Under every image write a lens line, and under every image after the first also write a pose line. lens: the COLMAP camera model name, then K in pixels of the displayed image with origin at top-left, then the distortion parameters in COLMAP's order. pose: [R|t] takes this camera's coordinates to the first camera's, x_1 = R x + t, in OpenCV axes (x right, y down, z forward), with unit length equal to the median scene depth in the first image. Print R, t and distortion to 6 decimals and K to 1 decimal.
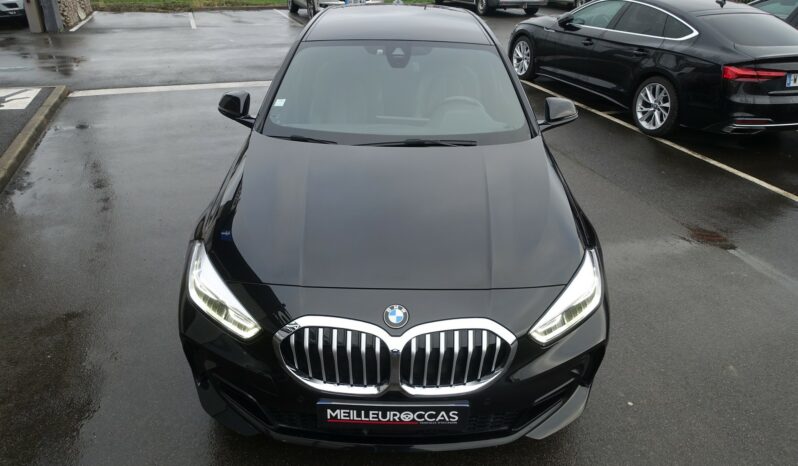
lens RADIAL K [[547.4, 0, 399.0], [0, 547.4, 233.0], [0, 0, 1]] dist [-0.005154, 0.000113]
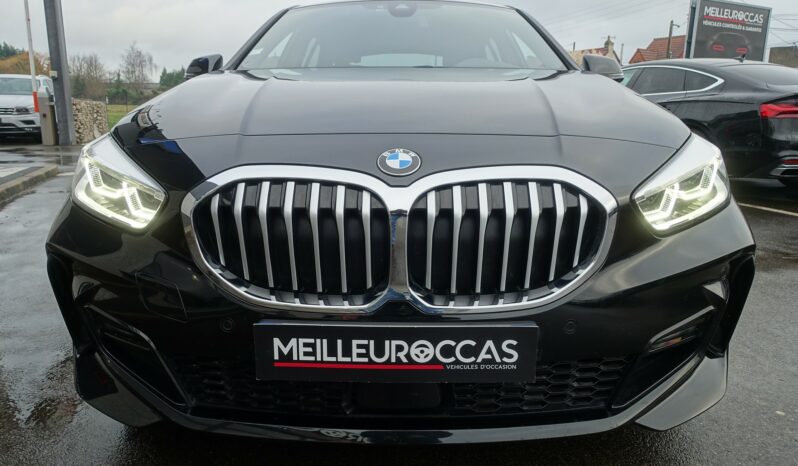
lens RADIAL K [[547.4, 0, 399.0], [0, 547.4, 233.0], [0, 0, 1]] dist [-0.005154, 0.000113]
pose [[0.999738, -0.017301, -0.014979, 0.001871], [0.012962, 0.967532, -0.252415, 0.357057], [0.018859, 0.252155, 0.967503, 0.454156]]
